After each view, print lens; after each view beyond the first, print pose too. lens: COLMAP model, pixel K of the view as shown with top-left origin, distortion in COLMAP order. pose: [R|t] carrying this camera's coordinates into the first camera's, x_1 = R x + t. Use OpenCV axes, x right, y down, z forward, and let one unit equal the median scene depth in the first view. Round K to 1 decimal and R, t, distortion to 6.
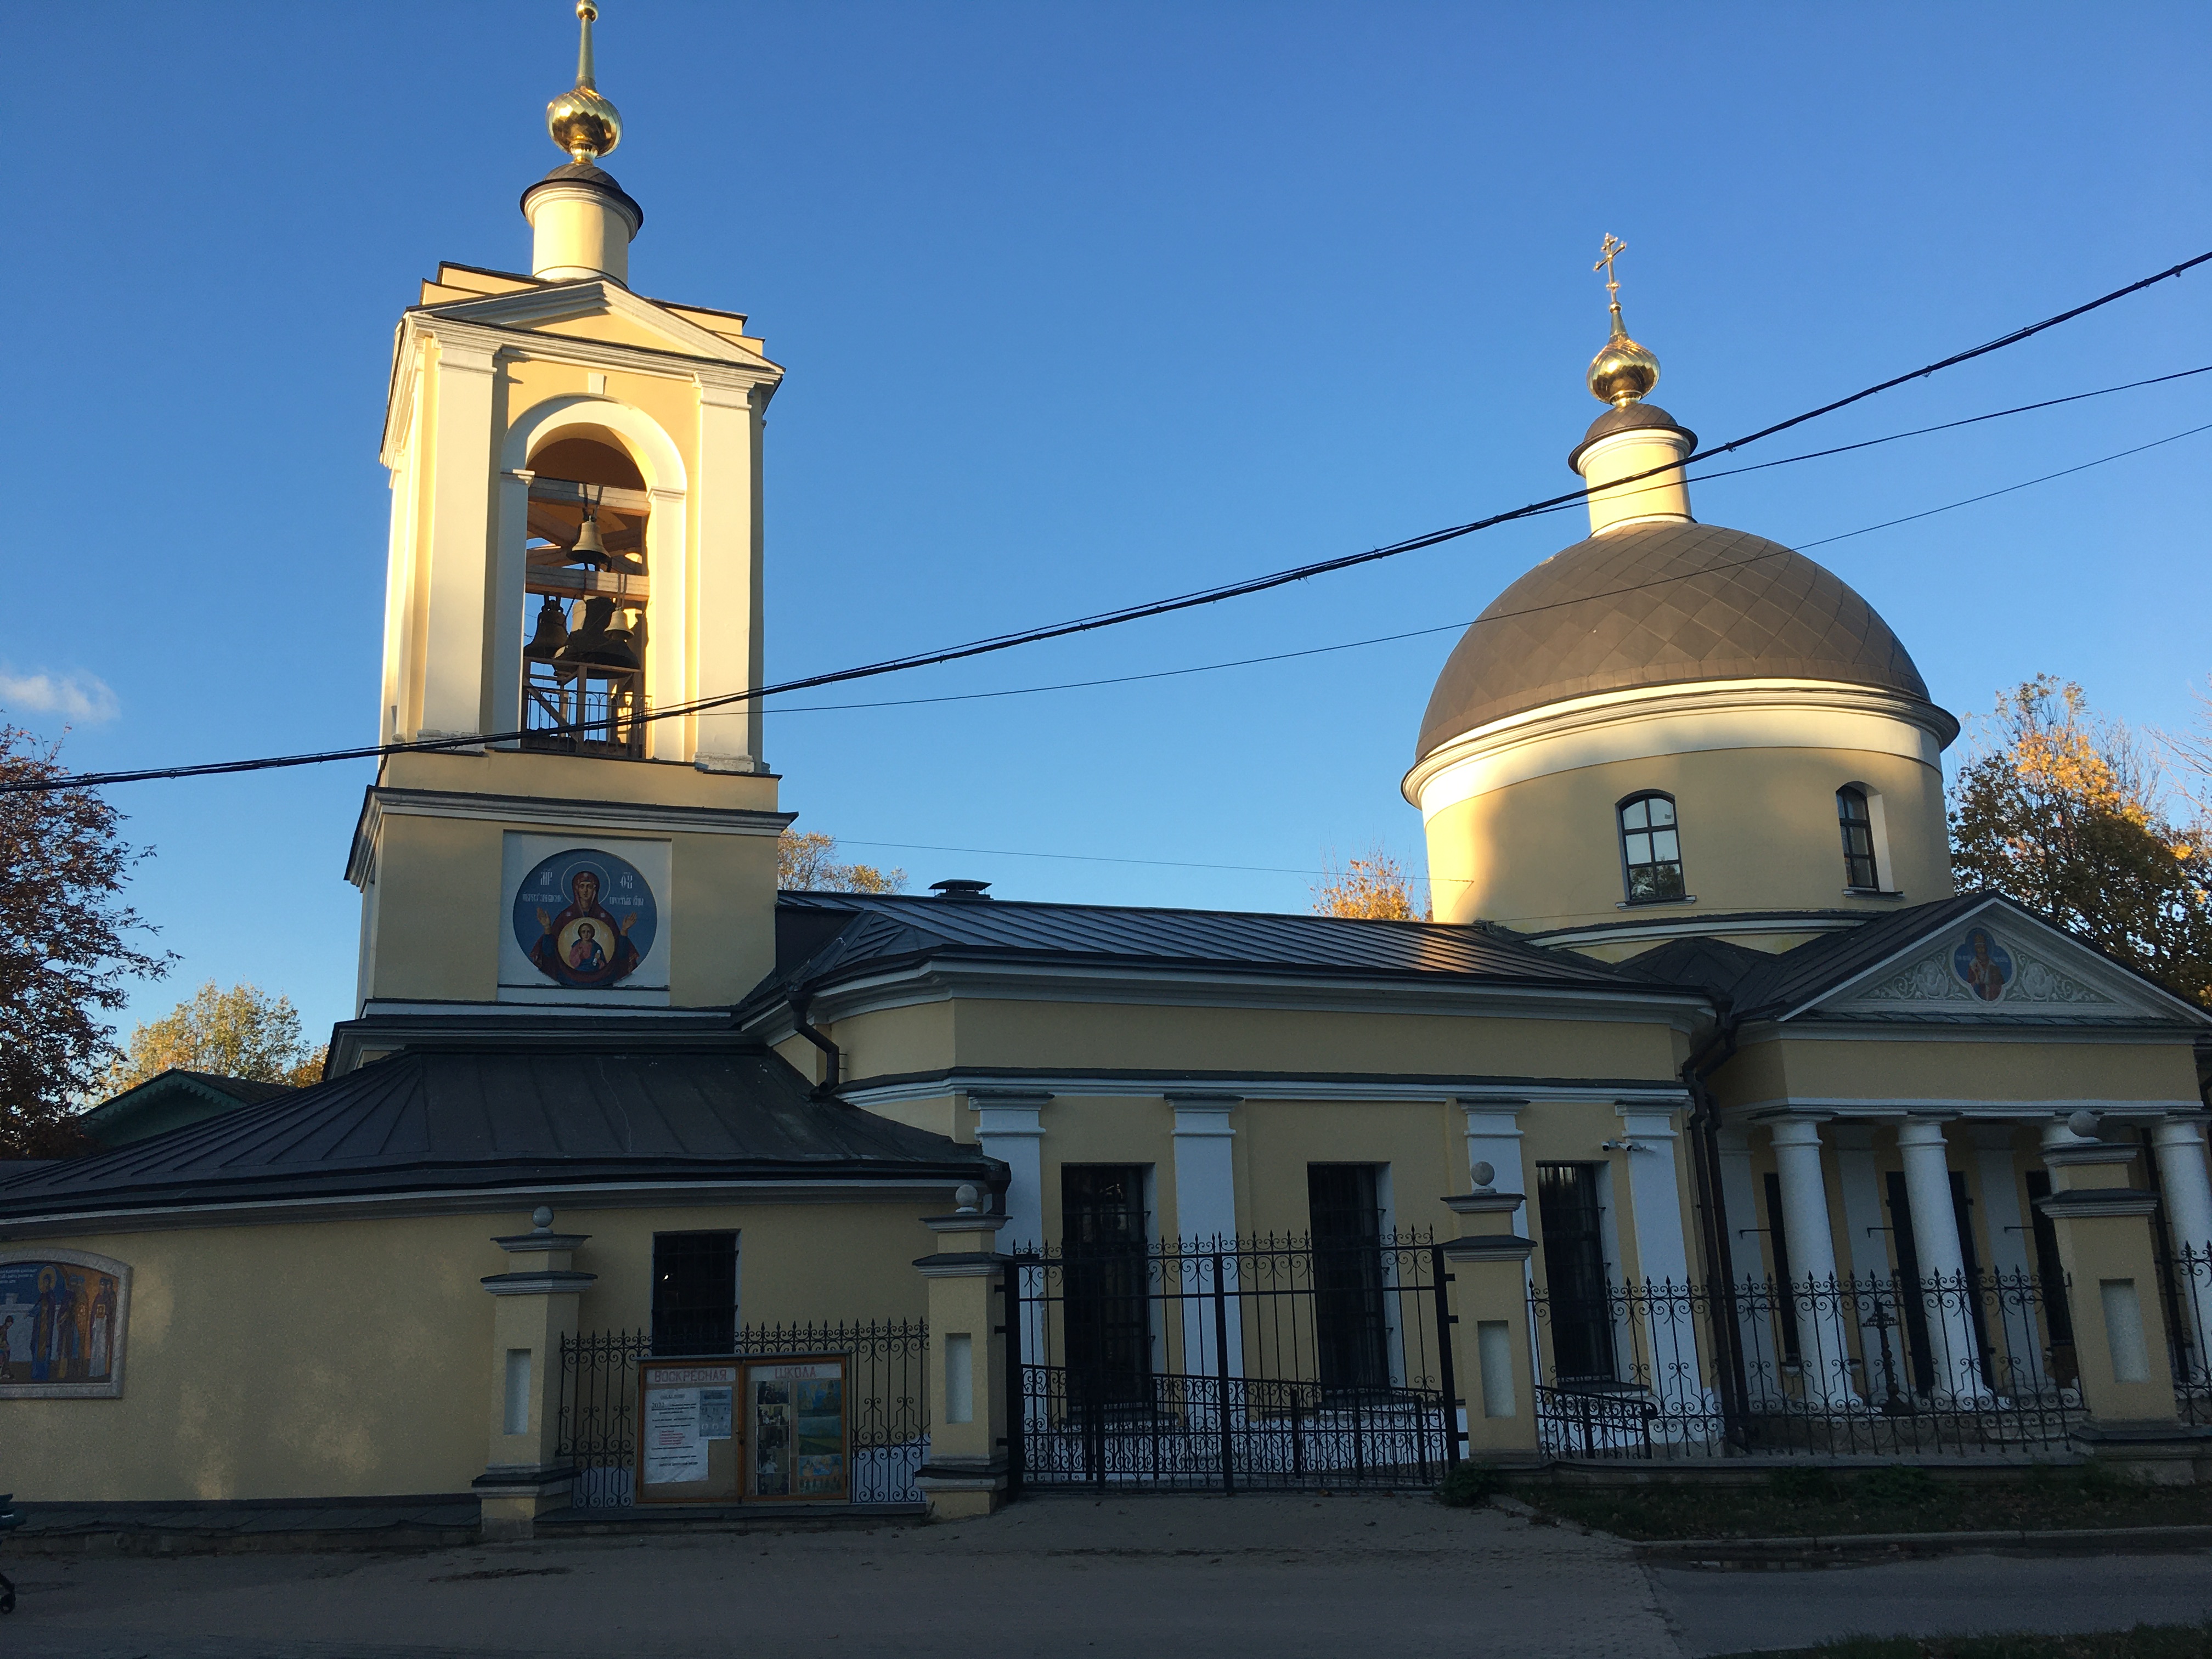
lens RADIAL K [[1894.4, 0, 1096.6], [0, 1894.4, 837.4], [0, 0, 1]] dist [0.055352, -0.043804]
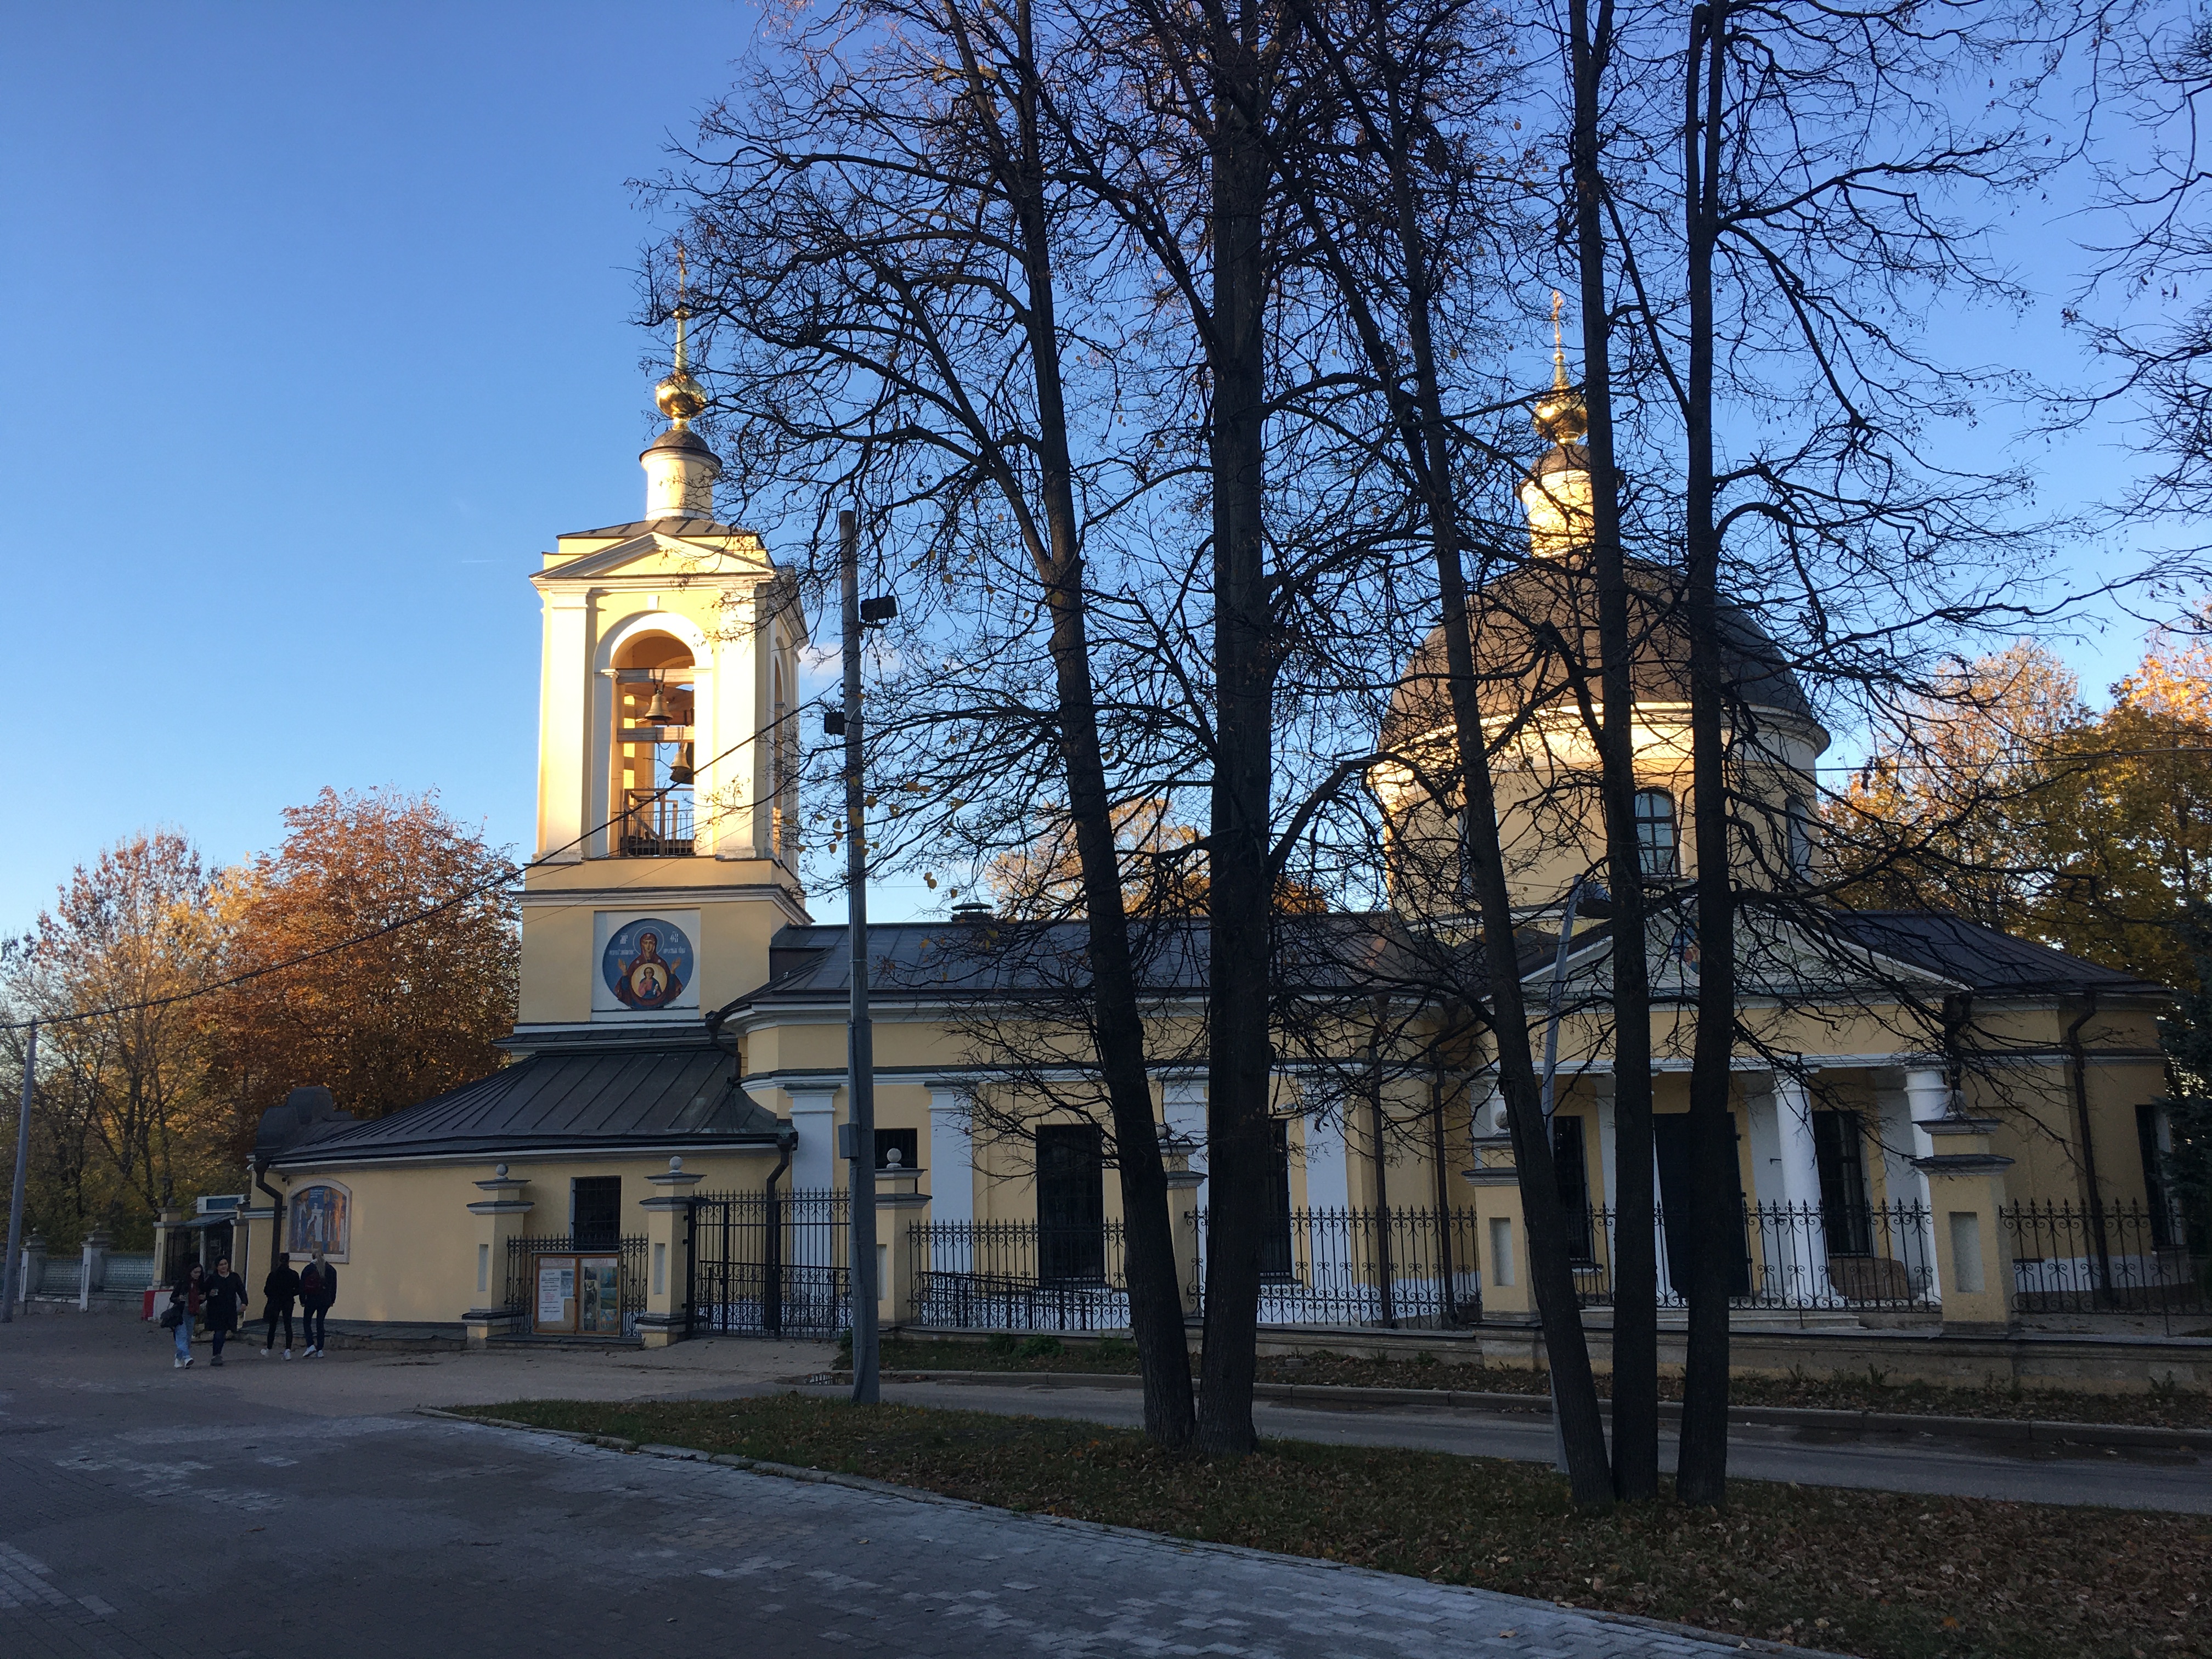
lens RADIAL K [[1894.4, 0, 1116.2], [0, 1894.4, 832.2], [0, 0, 1]] dist [0.055352, -0.043804]
pose [[0.926833, -0.054988, -0.371426, 0.670847], [0.080449, 0.995328, 0.053395, -0.117139], [0.366755, -0.079369, 0.926926, -0.290245]]
